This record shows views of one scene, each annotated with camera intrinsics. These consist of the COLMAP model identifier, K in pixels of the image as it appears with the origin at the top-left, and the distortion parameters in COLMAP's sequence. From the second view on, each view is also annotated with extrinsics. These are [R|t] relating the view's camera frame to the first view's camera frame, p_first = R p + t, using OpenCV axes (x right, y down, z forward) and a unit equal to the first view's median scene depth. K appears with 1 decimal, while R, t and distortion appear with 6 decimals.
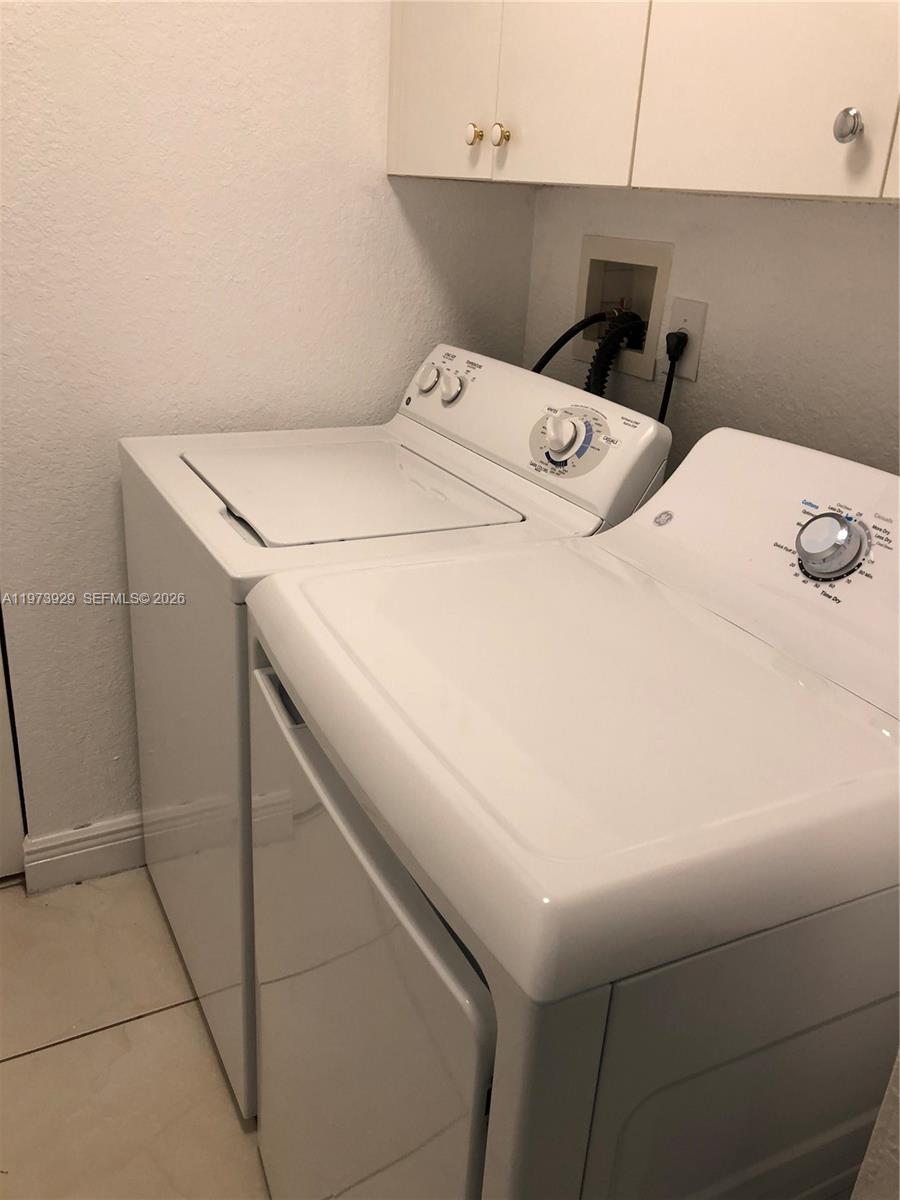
lens RADIAL K [[997.0, 0, 468.0], [0, 997.0, 604.0], [0, 0, 1]] dist [0.025958, -0.004368]
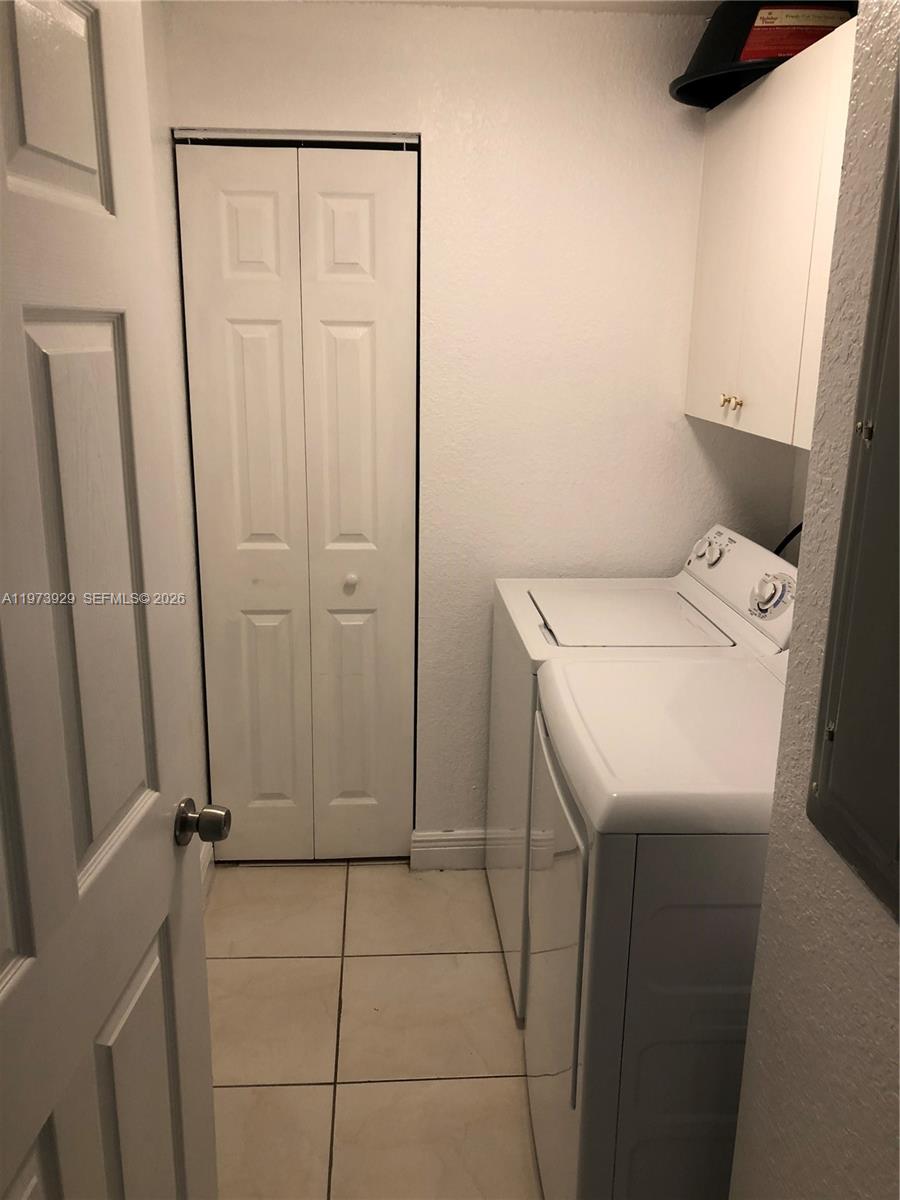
lens RADIAL K [[997.0, 0, 449.5], [0, 997.0, 600.3], [0, 0, 1]] dist [0.025958, -0.004368]
pose [[0.910894, 0.061987, -0.407958, 0.229578], [-0.119414, 0.985948, -0.116818, 0.062350], [0.394984, 0.155125, 0.905496, -0.453804]]
